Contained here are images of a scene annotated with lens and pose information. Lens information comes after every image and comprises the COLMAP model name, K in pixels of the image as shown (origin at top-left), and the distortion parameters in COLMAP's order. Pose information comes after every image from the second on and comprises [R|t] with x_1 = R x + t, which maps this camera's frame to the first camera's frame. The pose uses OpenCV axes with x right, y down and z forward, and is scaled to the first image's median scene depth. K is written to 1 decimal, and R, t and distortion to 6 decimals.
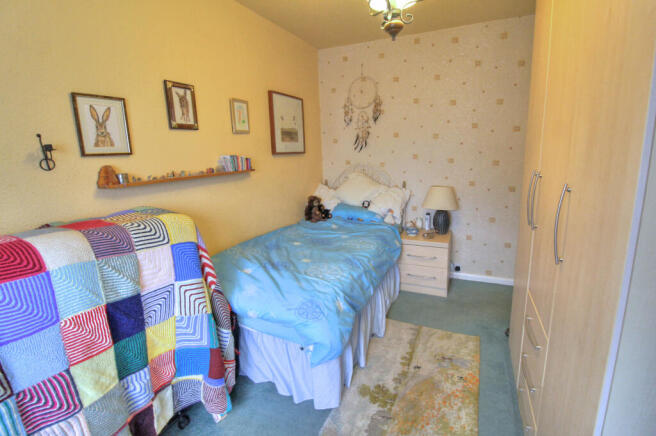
lens RADIAL K [[314.4, 0, 327.5], [0, 314.4, 219.3], [0, 0, 1]] dist [-0.007383, -0.000573]
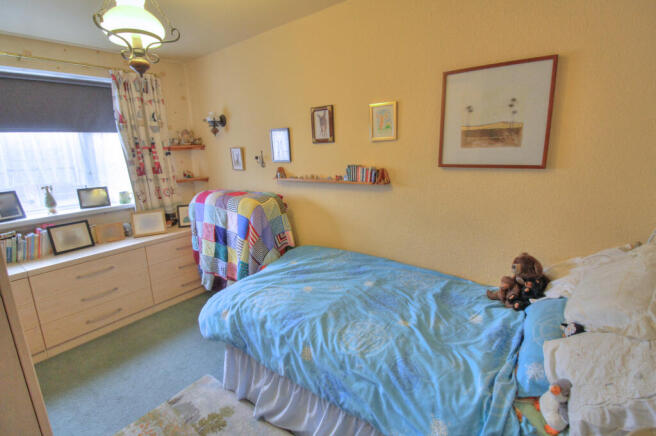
lens RADIAL K [[314.4, 0, 326.7], [0, 314.4, 216.5], [0, 0, 1]] dist [-0.007383, -0.000573]
pose [[-0.224093, 0.254563, -0.940734, 0.815407], [-0.163299, 0.941828, 0.293759, -0.385133], [0.960789, 0.219451, -0.169487, 1.309471]]
